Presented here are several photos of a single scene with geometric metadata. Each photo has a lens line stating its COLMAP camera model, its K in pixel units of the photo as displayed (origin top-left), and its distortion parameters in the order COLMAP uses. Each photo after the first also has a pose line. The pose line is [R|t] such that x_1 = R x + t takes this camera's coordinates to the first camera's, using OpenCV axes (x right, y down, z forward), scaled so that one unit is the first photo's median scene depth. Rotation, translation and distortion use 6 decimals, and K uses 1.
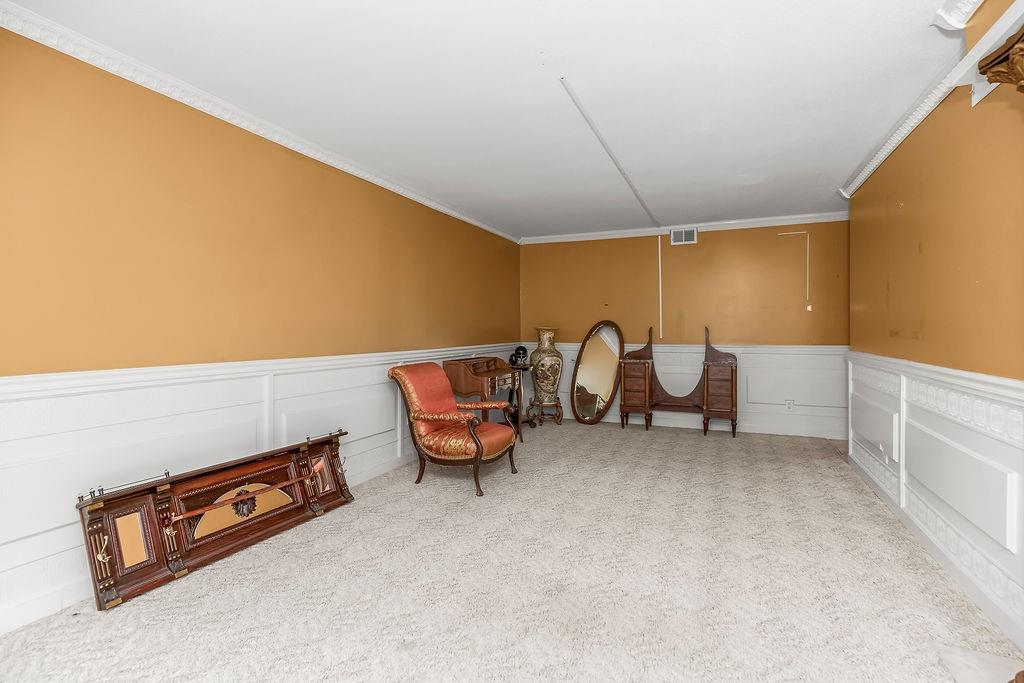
lens RADIAL K [[477.2, 0, 510.4], [0, 477.2, 337.3], [0, 0, 1]] dist [-0.016594, 0.003058]
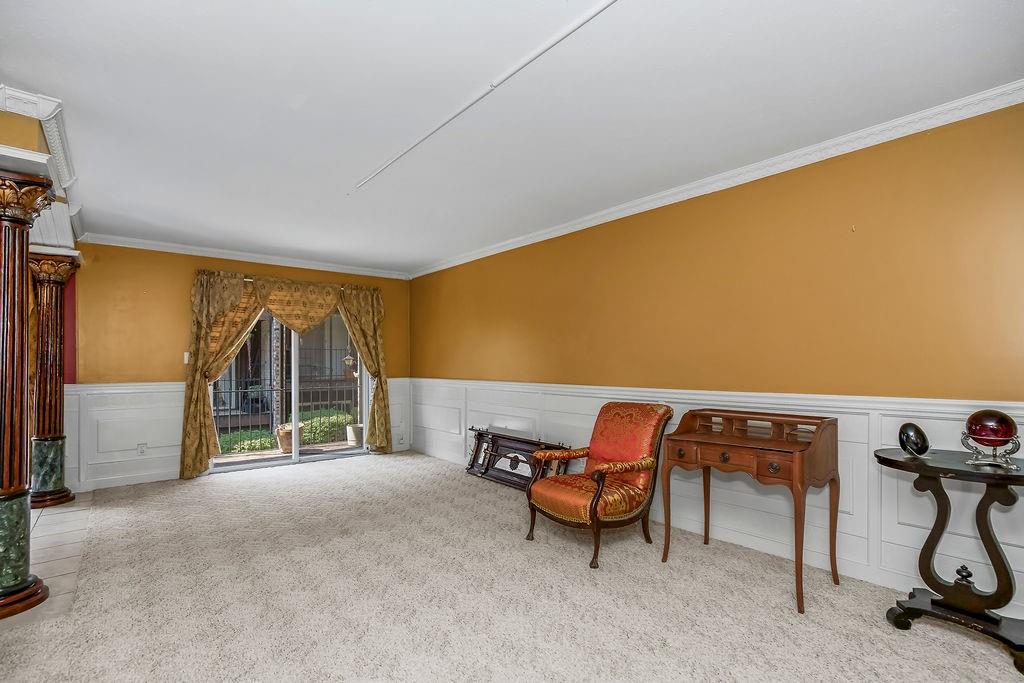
lens RADIAL K [[477.2, 0, 515.9], [0, 477.2, 357.4], [0, 0, 1]] dist [-0.016594, 0.003058]
pose [[-0.433236, -0.005365, -0.901264, 1.049959], [-0.009882, 0.999950, -0.001202, -0.037963], [0.901226, 0.008385, -0.433268, 1.808820]]
